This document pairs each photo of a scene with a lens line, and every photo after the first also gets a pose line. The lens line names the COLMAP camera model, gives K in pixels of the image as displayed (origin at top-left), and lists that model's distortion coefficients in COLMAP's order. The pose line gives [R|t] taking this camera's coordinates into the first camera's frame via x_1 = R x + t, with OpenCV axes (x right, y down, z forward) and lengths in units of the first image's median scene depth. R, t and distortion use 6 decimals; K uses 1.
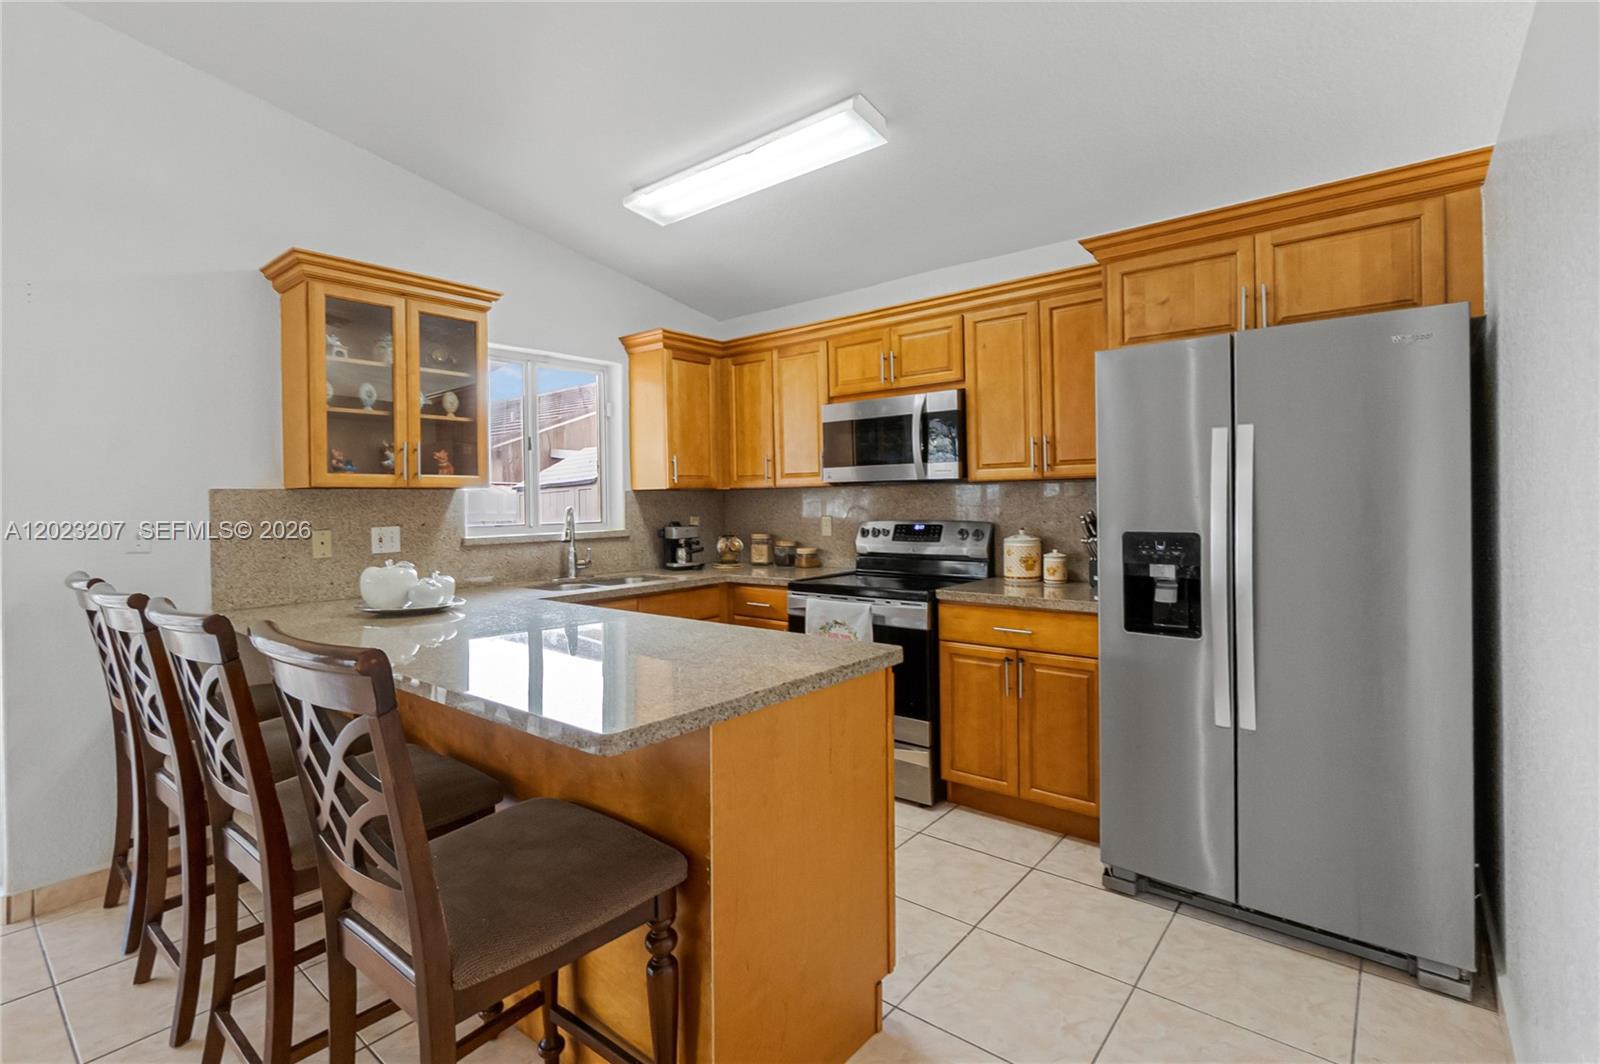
lens RADIAL K [[727.1, 0, 792.6], [0, 727.1, 518.8], [0, 0, 1]] dist [0.000392, -0.000079]
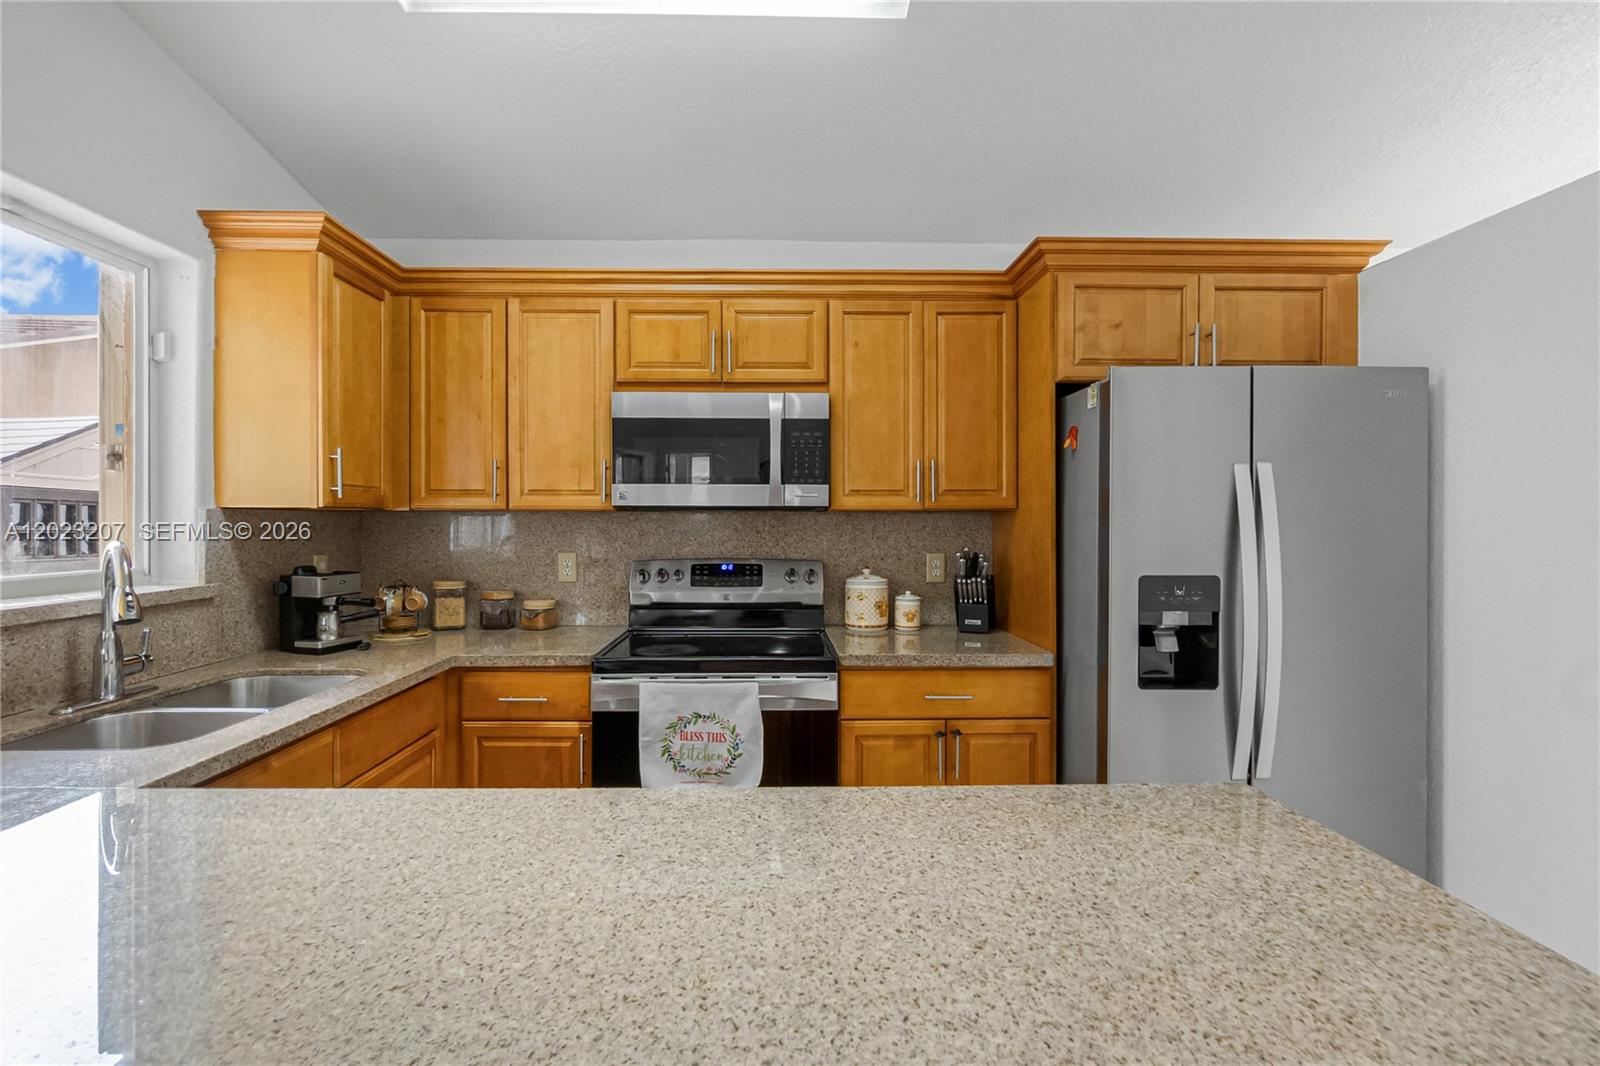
lens RADIAL K [[727.1, 0, 793.7], [0, 727.1, 526.3], [0, 0, 1]] dist [0.000392, -0.000079]
pose [[0.766279, 0.010579, 0.642421, -0.263913], [0.003497, 0.999781, -0.020634, -0.015542], [-0.642499, 0.018058, 0.766074, 0.368484]]
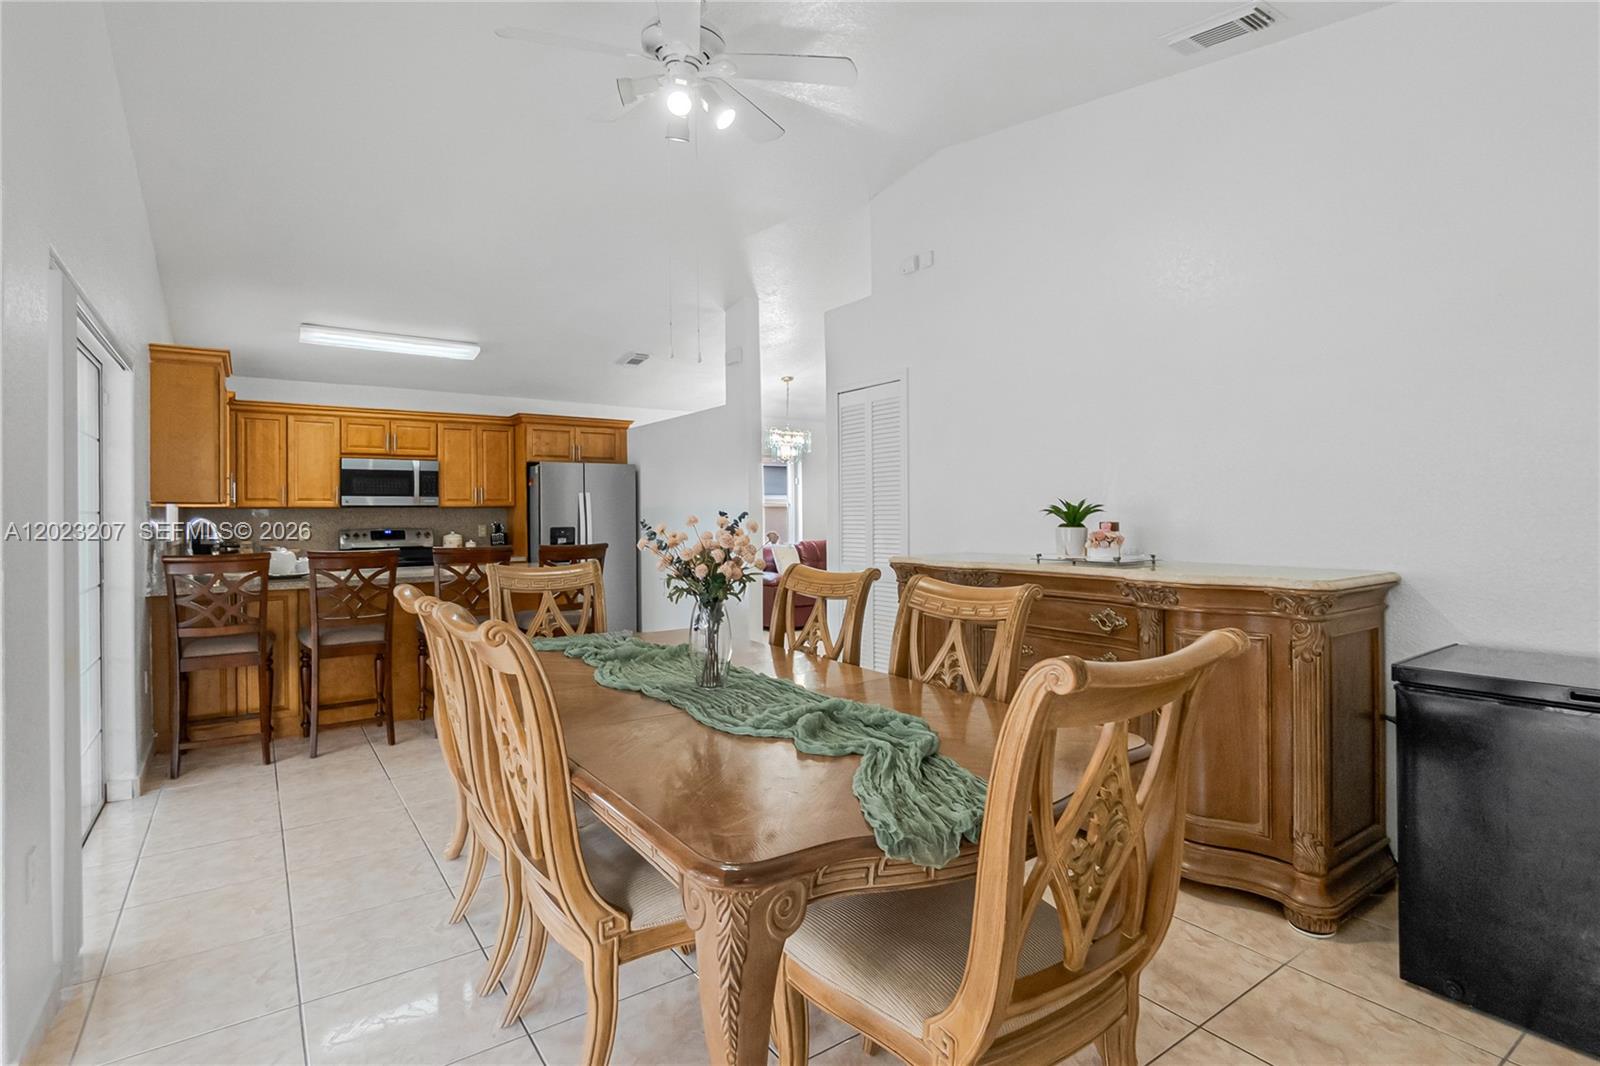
lens RADIAL K [[780.2, 0, 795.7], [0, 780.2, 521.4], [0, 0, 1]] dist [-0.032622, -0.000361]
pose [[0.278345, 0.003737, 0.960474, -1.331537], [0.027298, 0.999558, -0.011800, 0.034064], [-0.960093, 0.029503, 0.278120, -0.454434]]
